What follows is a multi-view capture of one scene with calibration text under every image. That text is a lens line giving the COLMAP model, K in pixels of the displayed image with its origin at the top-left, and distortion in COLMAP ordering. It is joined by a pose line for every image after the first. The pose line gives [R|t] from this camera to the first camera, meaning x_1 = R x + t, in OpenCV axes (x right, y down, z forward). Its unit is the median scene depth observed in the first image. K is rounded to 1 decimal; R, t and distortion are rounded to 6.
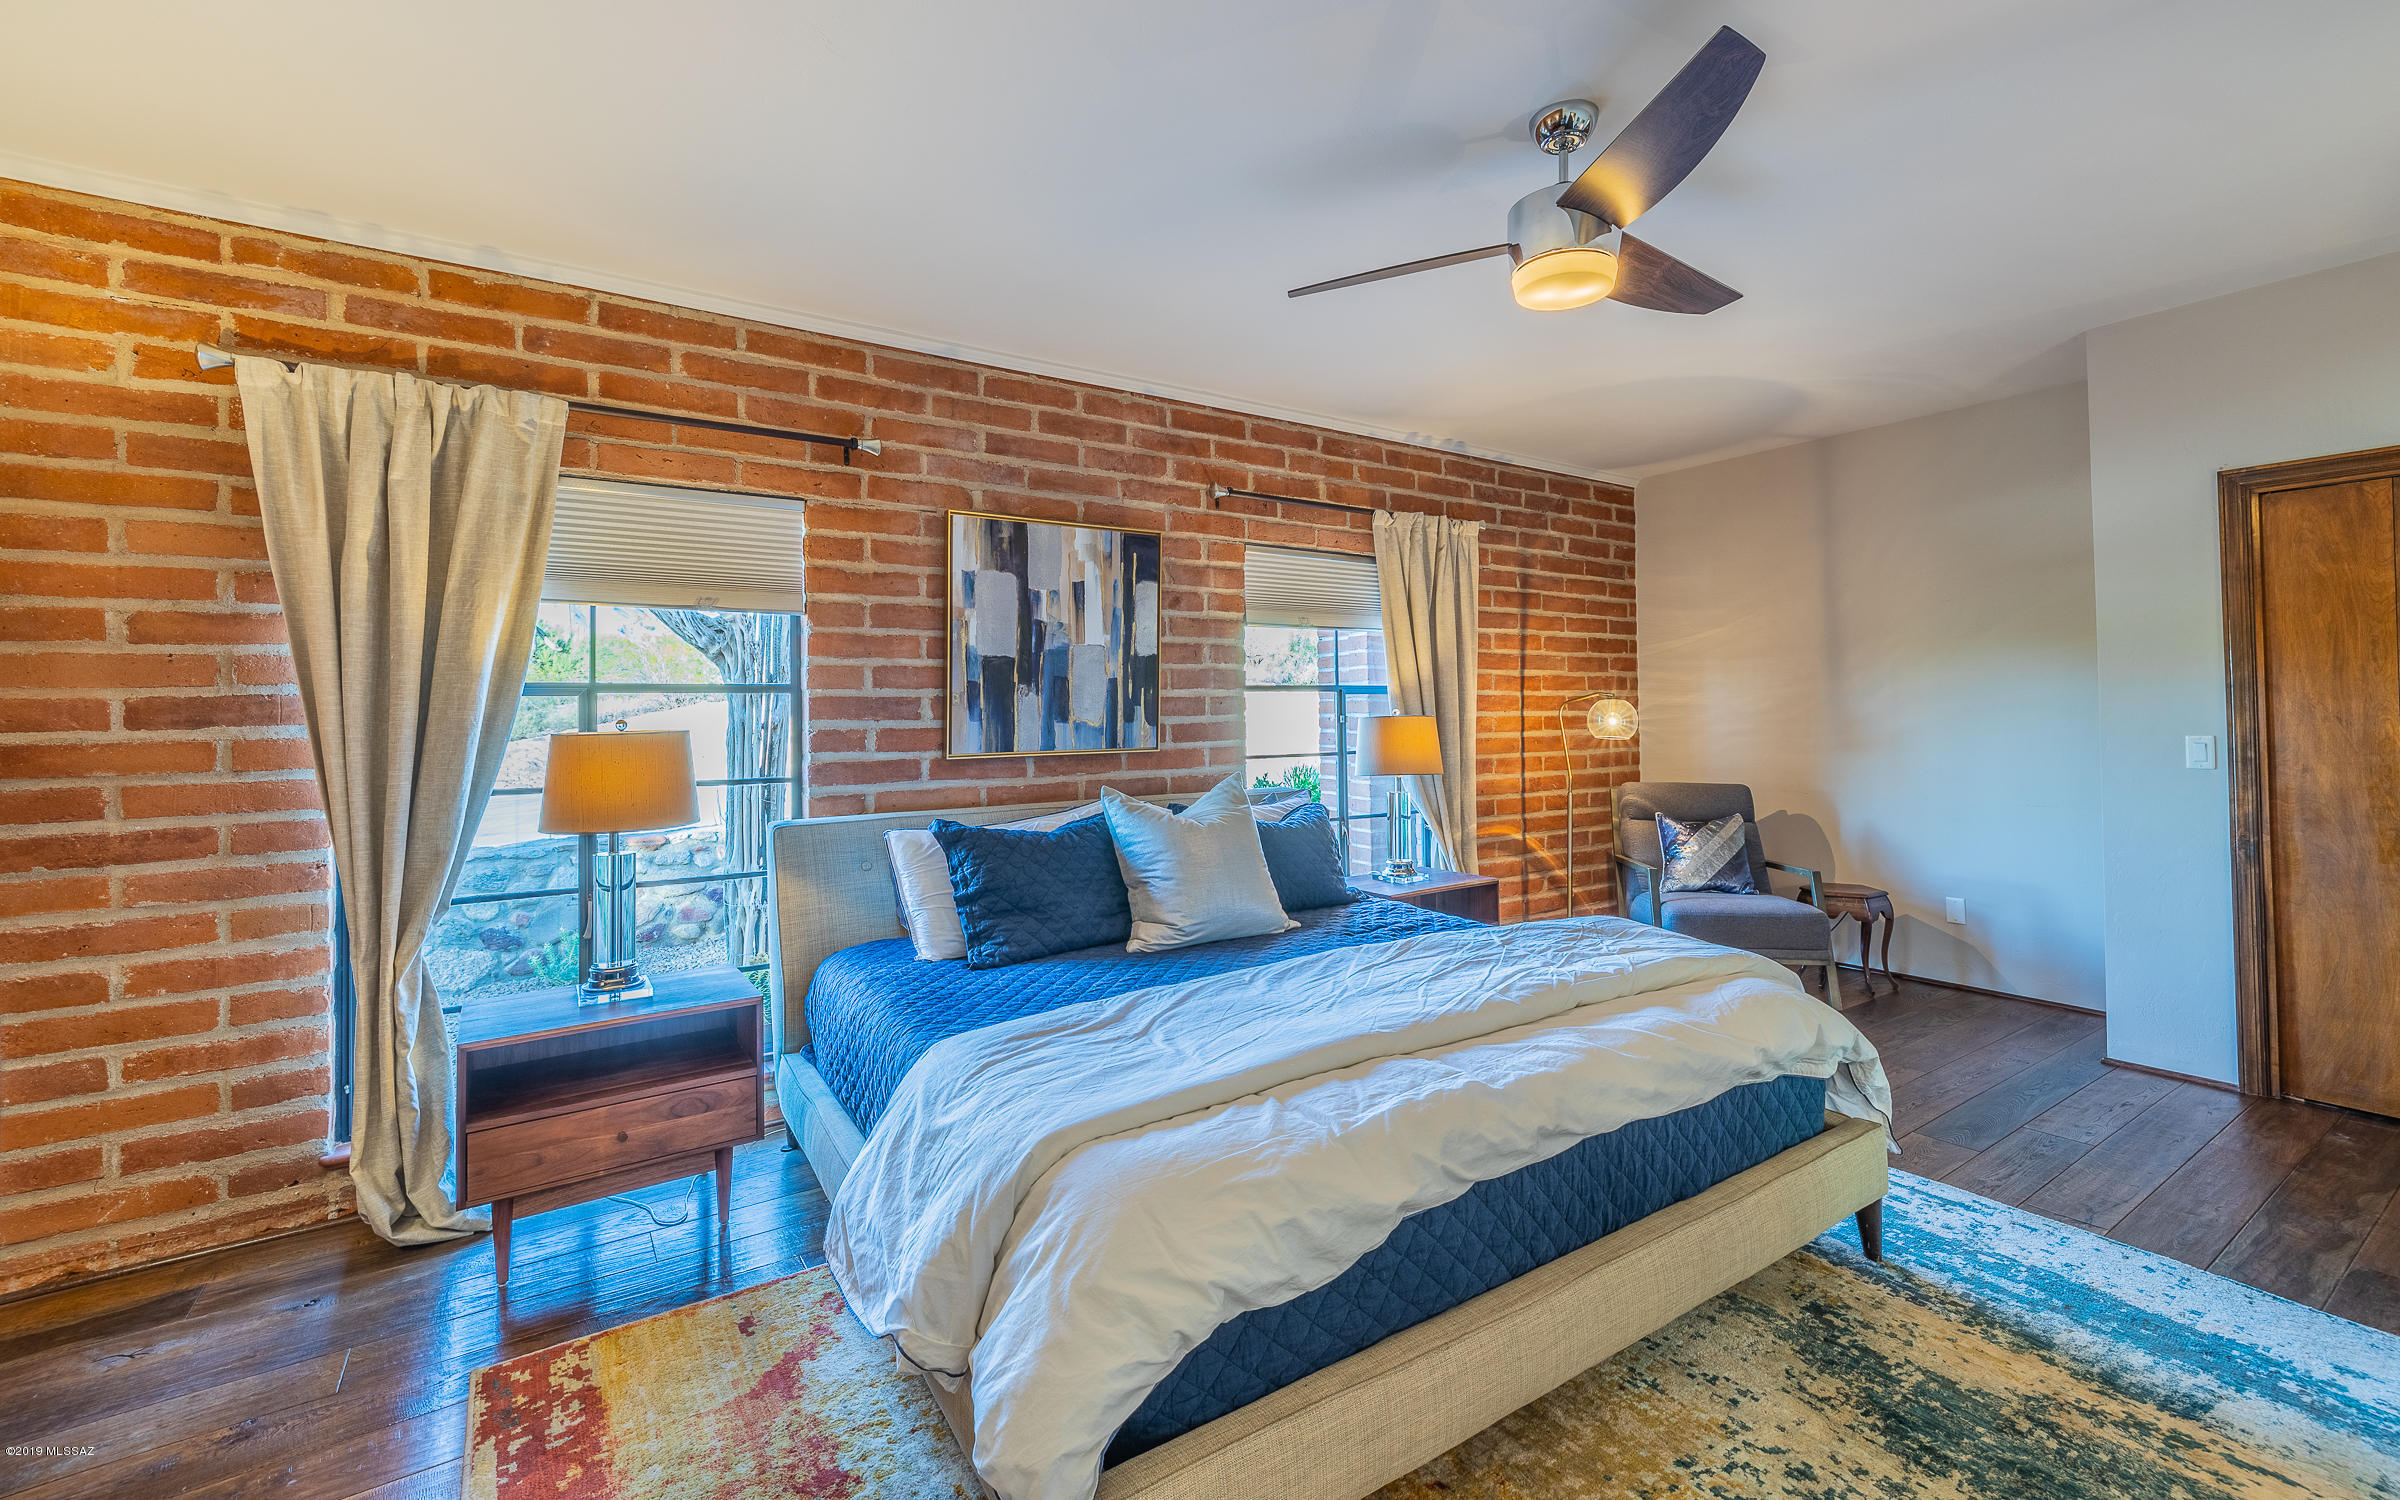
lens RADIAL K [[1030.5, 0, 1195.5], [0, 1030.5, 692.0], [0, 0, 1]] dist [0.000915, 0.000066]
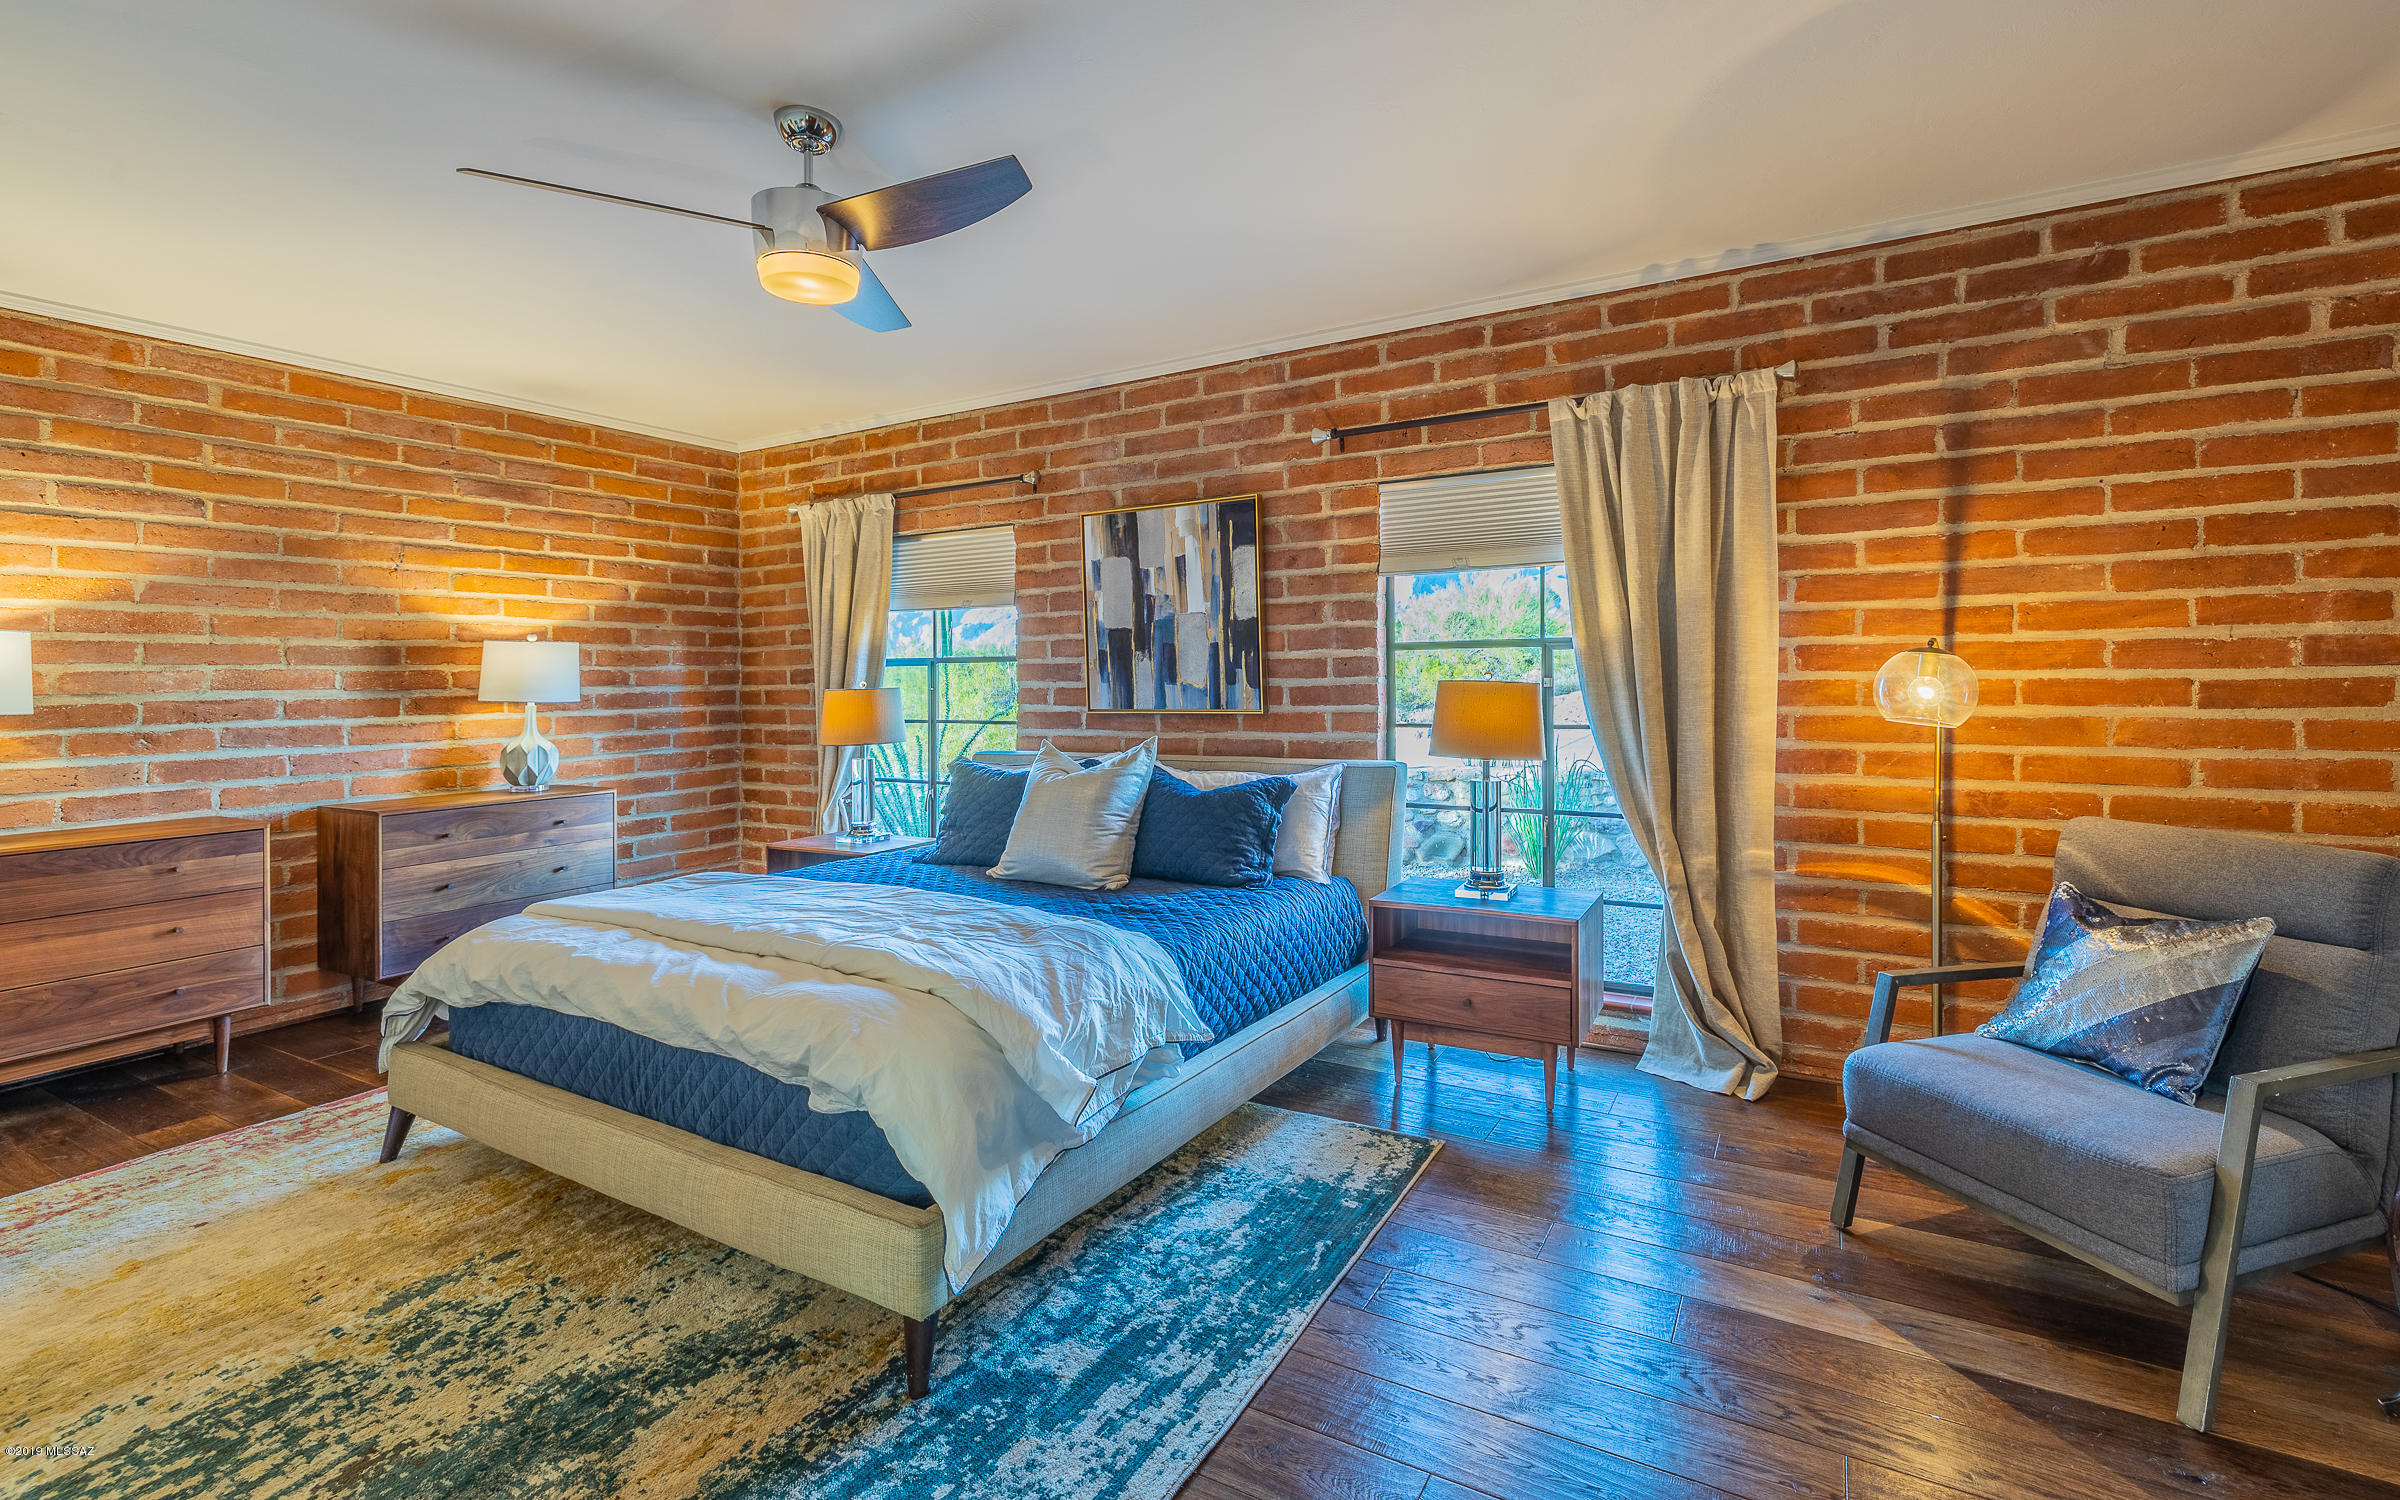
lens RADIAL K [[1047.1, 0, 1202.8], [0, 1047.1, 668.3], [0, 0, 1]] dist [0.001140, 0.000068]
pose [[0.438414, -0.001086, -0.898773, 0.878549], [0.026389, 0.999584, 0.011665, 0.000052], [0.898386, -0.028832, 0.438260, 0.518789]]
